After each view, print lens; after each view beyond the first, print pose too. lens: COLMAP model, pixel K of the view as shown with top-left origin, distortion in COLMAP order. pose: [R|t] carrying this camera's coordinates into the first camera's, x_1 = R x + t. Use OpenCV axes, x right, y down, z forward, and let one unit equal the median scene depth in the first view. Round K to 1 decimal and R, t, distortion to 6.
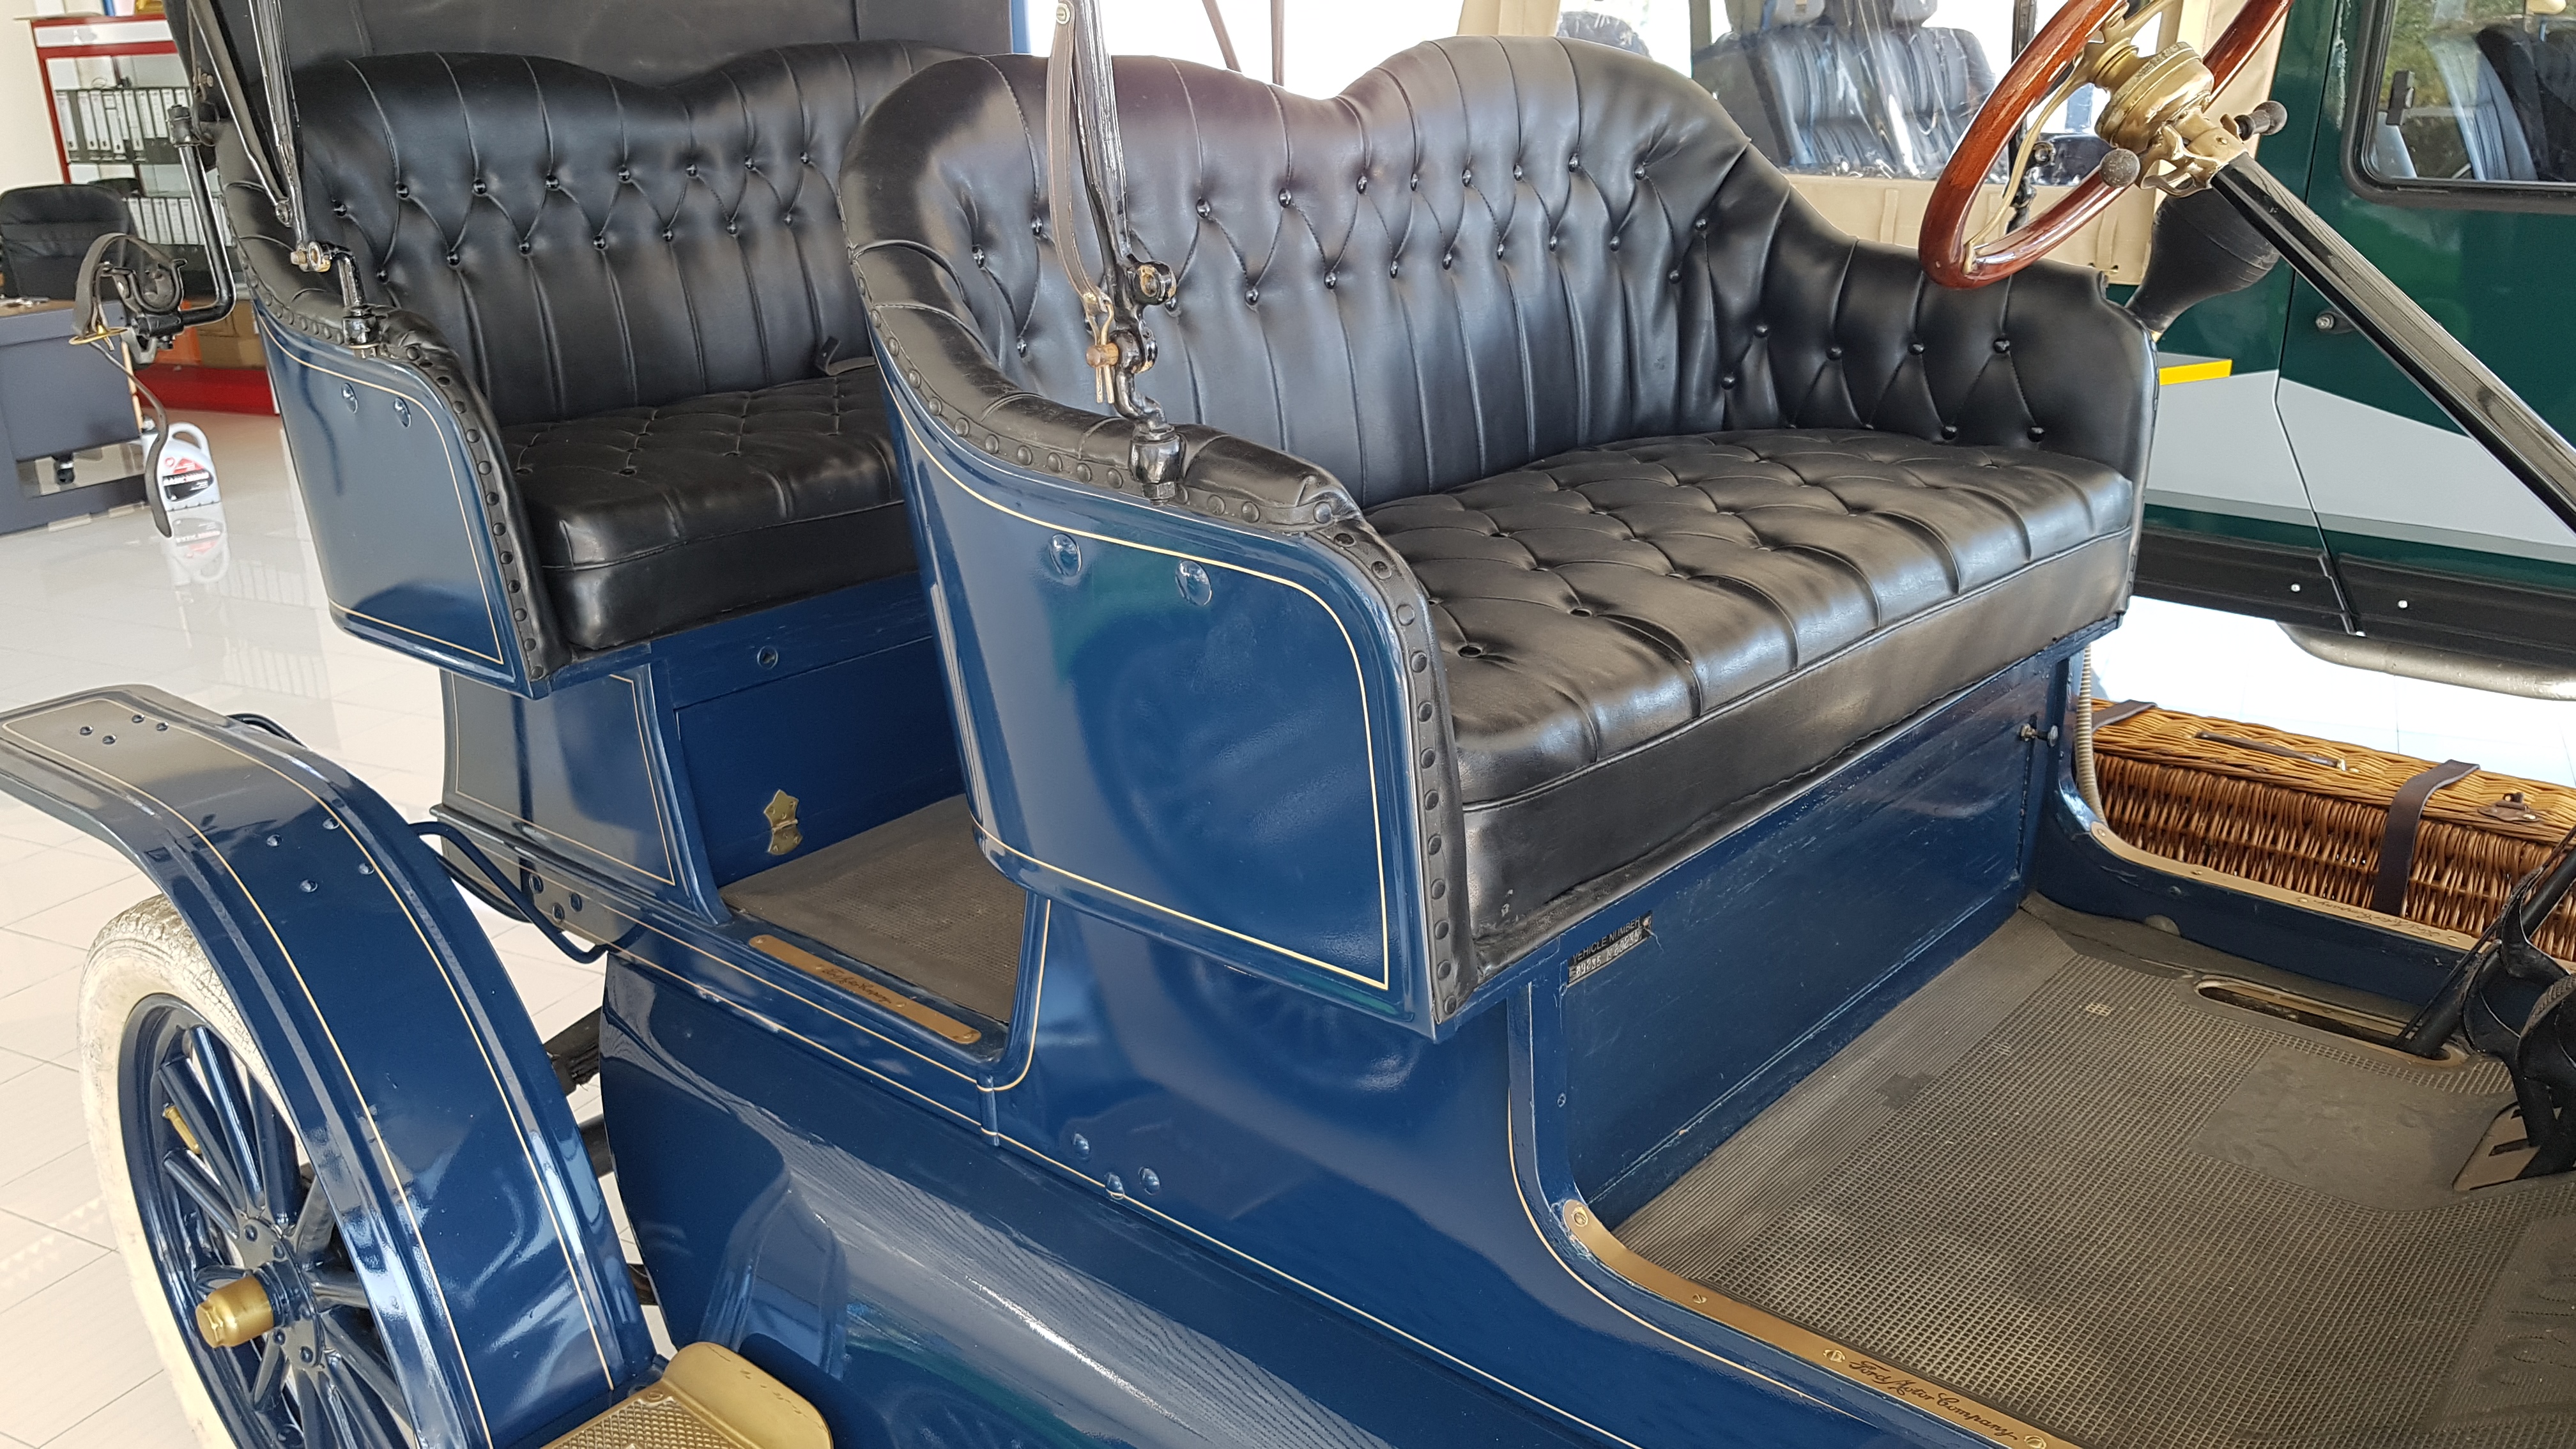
lens RADIAL K [[2017.2, 0, 1288.0], [0, 2017.2, 724.5], [0, 0, 1]] dist [-0.002279, -0.007000]
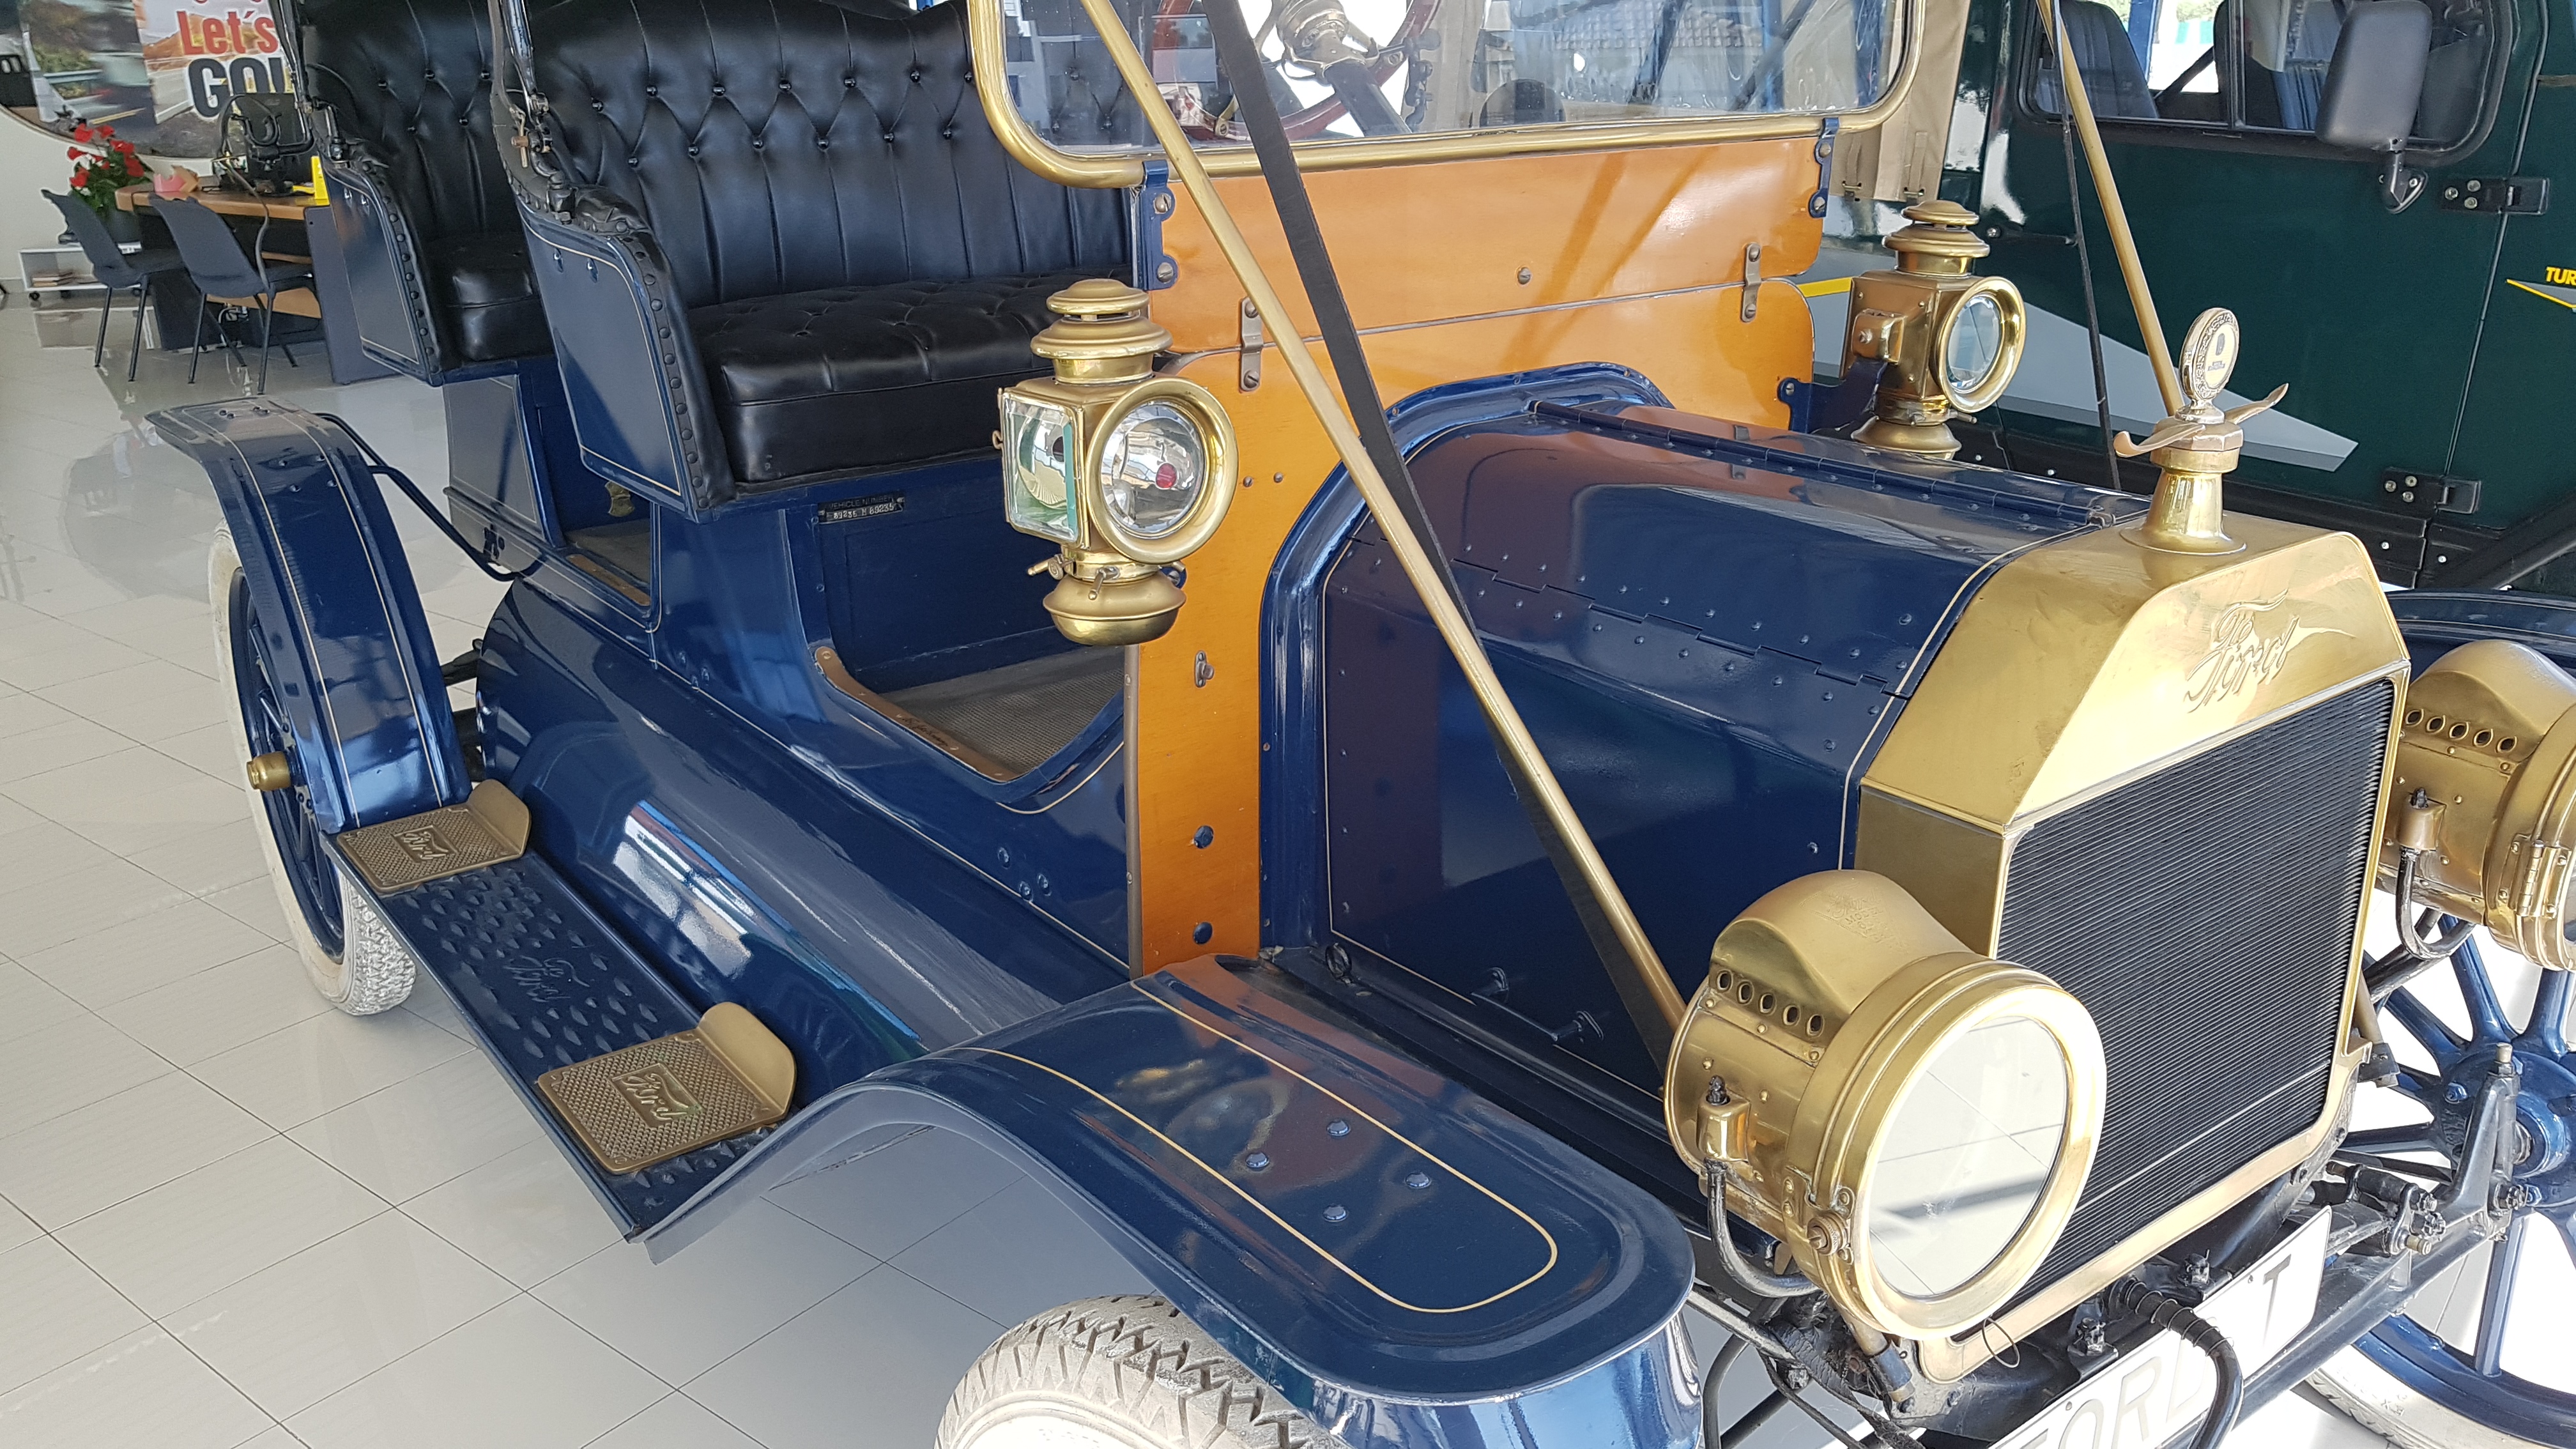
lens RADIAL K [[2017.6, 0, 1287.8], [0, 2017.6, 698.1], [0, 0, 1]] dist [-0.000618, -0.010960]
pose [[0.981257, 0.081011, -0.174847, 0.557516], [-0.079250, 0.996709, 0.017041, 0.143767], [0.175652, -0.002865, 0.984448, -0.439811]]
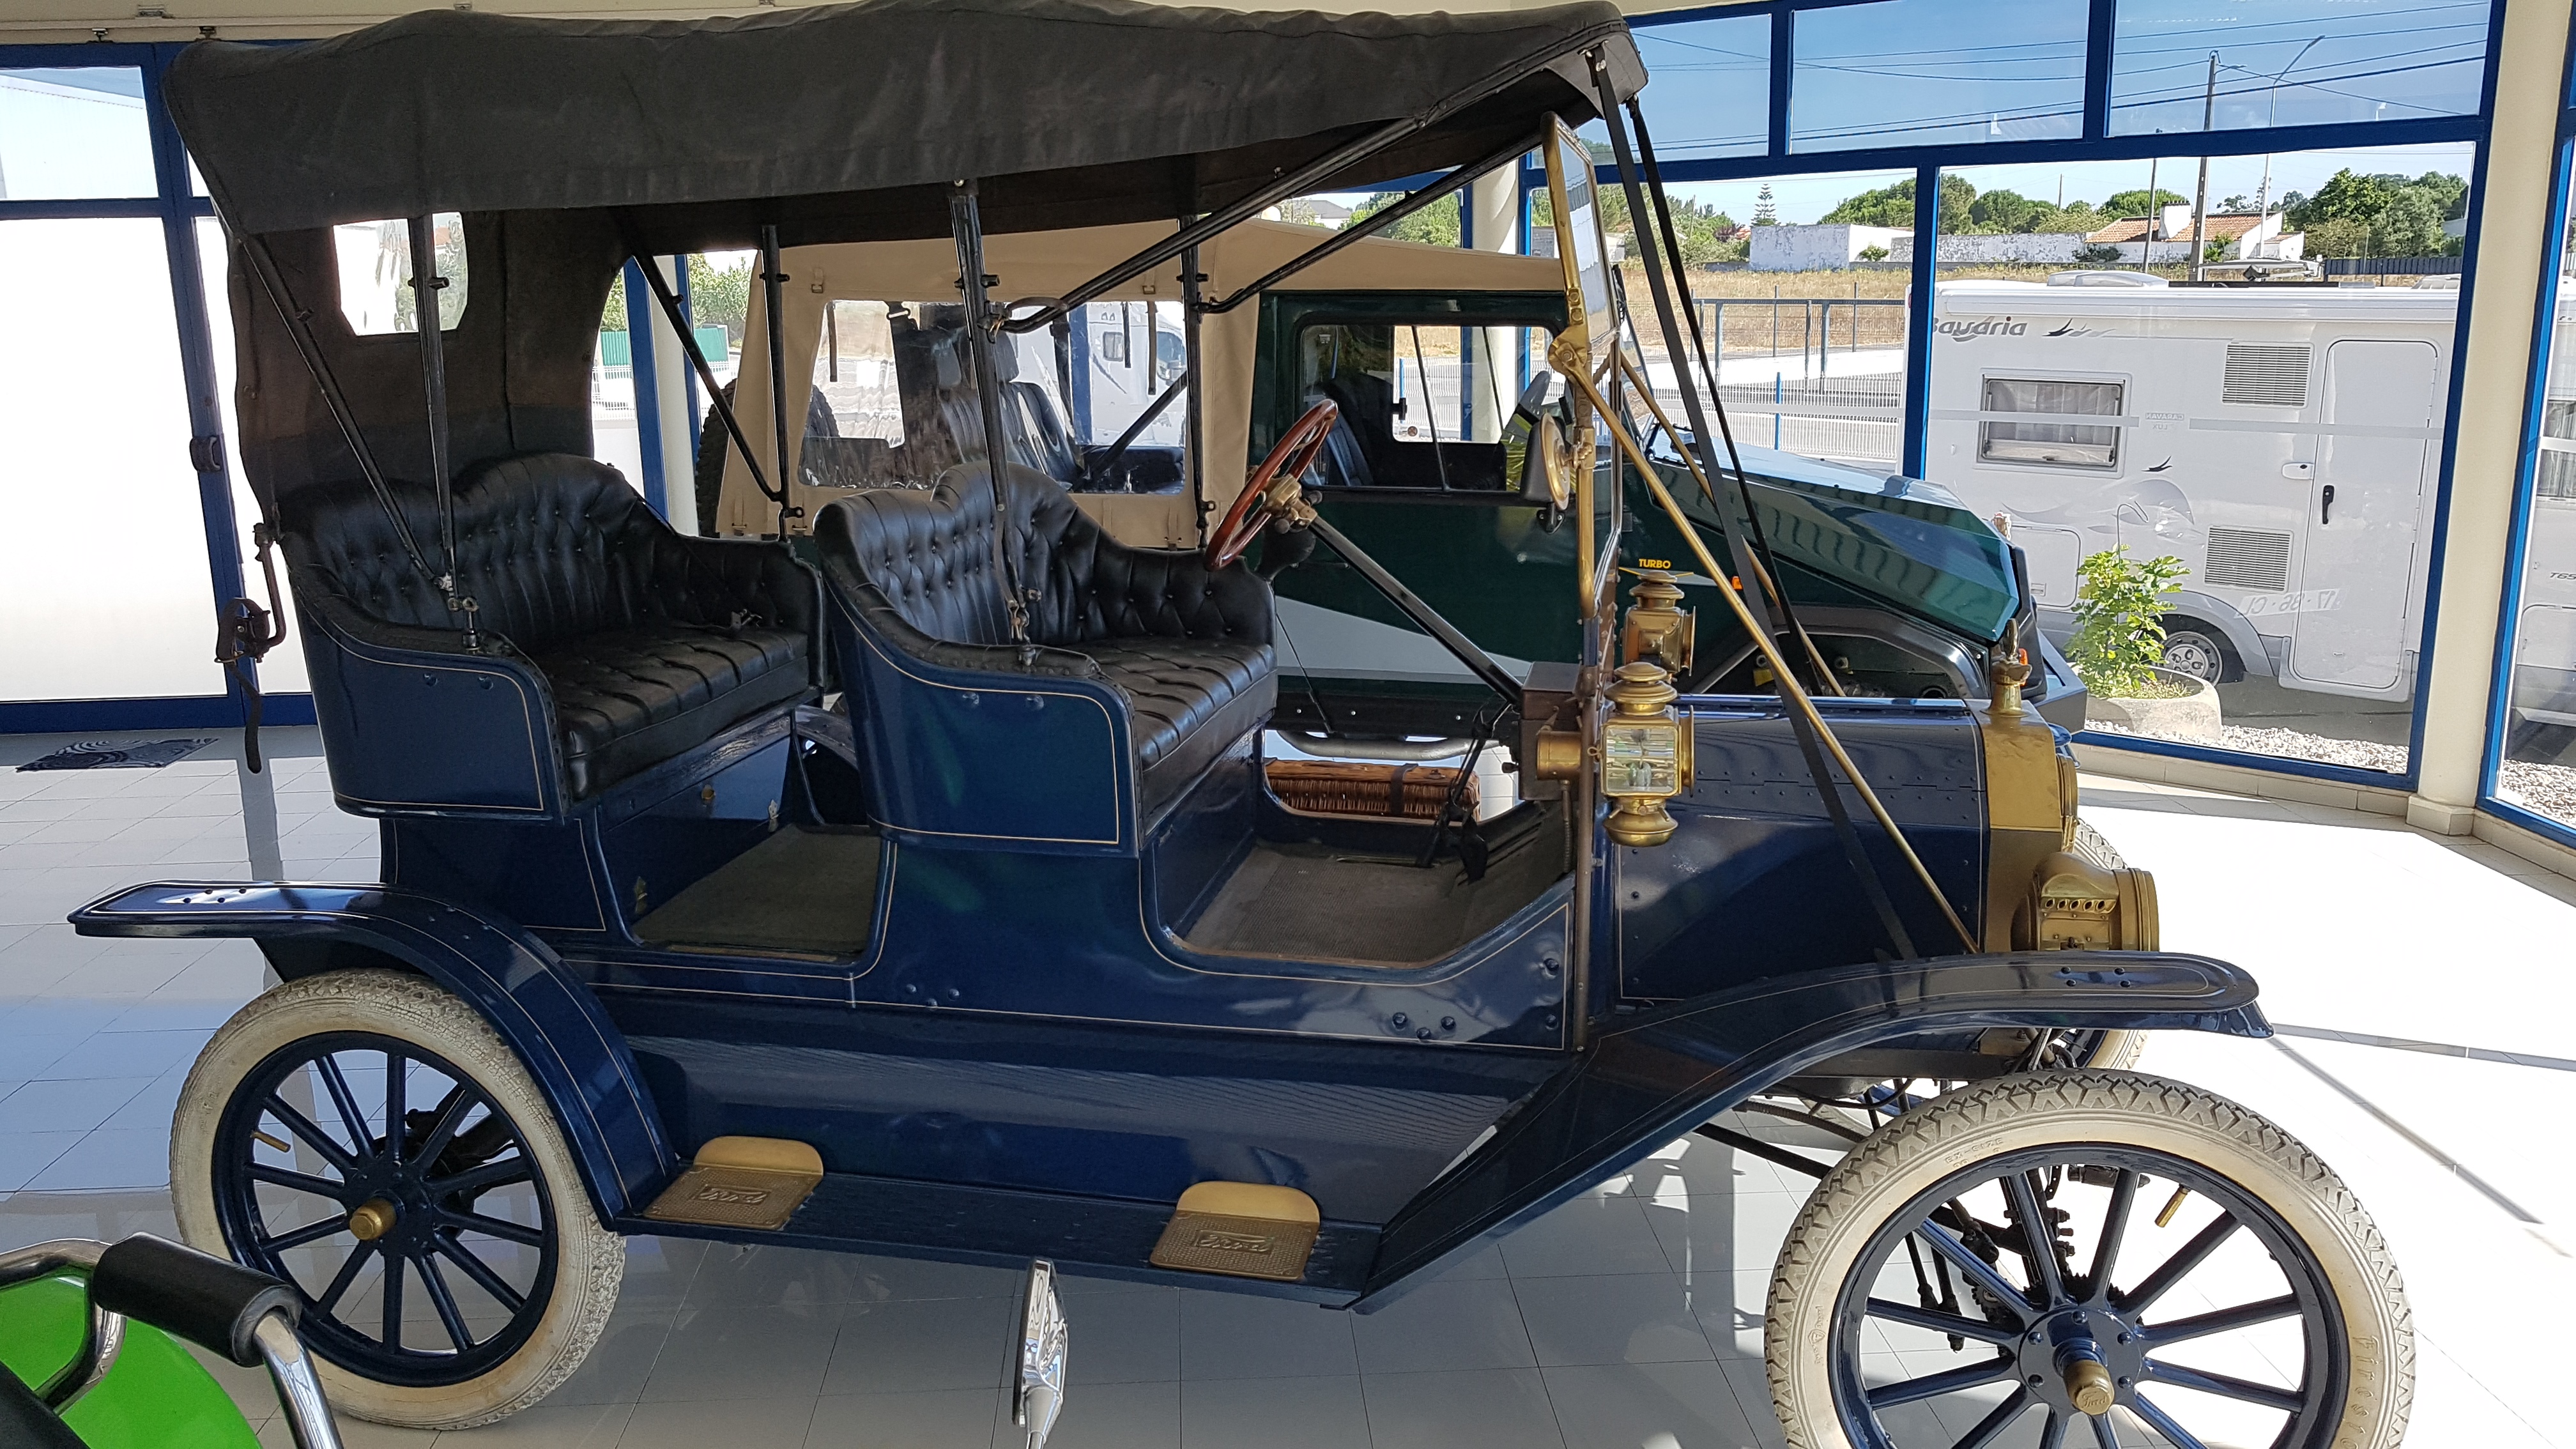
lens RADIAL K [[2017.2, 0, 1288.0], [0, 2017.2, 724.5], [0, 0, 1]] dist [-0.002279, -0.007000]
pose [[0.861016, -0.094521, 0.499717, -0.666078], [0.152218, 0.985430, -0.075880, 0.129253], [-0.485264, 0.141400, 0.862859, -0.893908]]
